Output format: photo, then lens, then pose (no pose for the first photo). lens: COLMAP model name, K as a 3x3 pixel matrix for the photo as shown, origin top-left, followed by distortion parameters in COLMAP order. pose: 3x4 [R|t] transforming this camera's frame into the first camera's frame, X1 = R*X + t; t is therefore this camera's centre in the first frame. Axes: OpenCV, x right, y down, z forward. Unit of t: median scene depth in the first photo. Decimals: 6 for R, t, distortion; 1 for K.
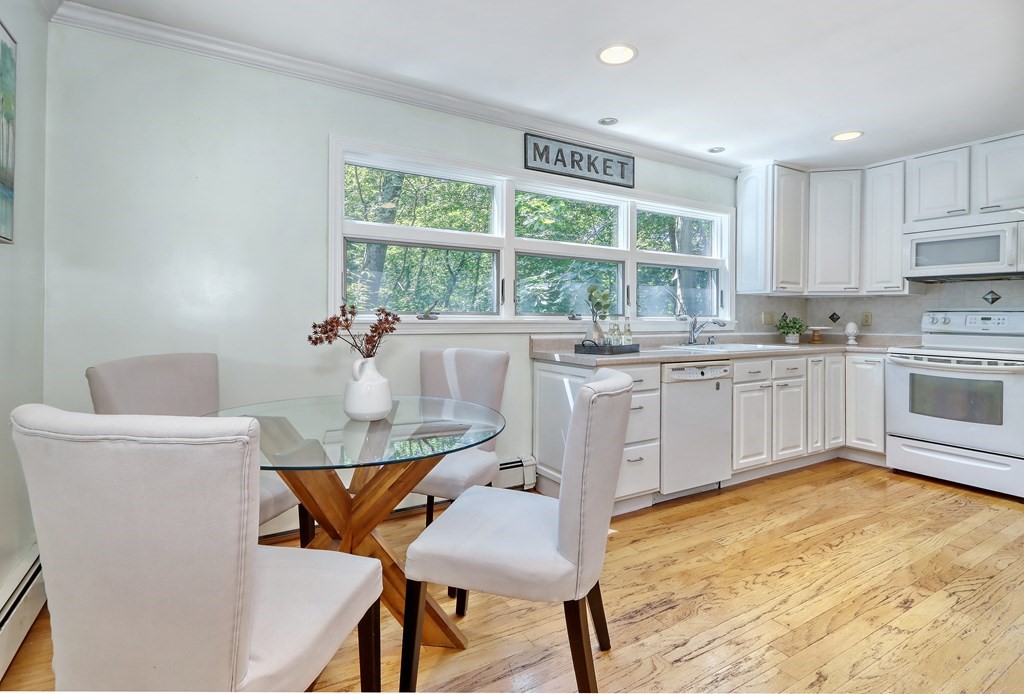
lens RADIAL K [[496.7, 0, 508.1], [0, 496.7, 314.3], [0, 0, 1]] dist [0.002848, 0.000230]
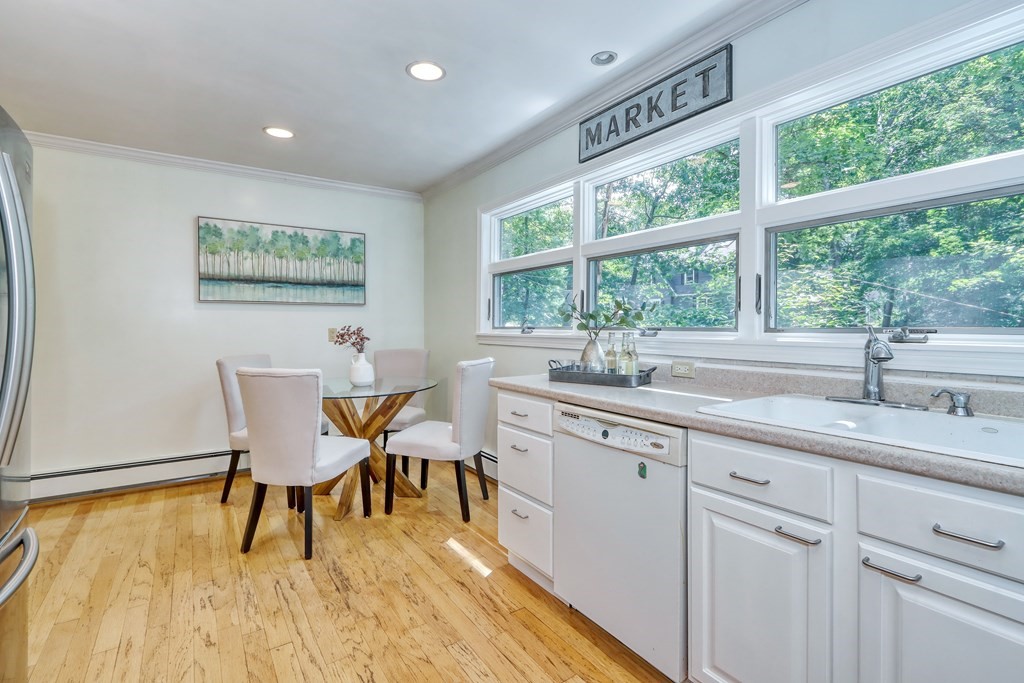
lens RADIAL K [[504.5, 0, 510.7], [0, 504.5, 329.5], [0, 0, 1]] dist [0.002467, 0.000126]
pose [[0.034212, 0.001175, -0.999414, 0.926211], [0.007023, 0.999974, 0.001416, -0.000992], [0.999390, -0.007067, 0.034203, 0.843036]]
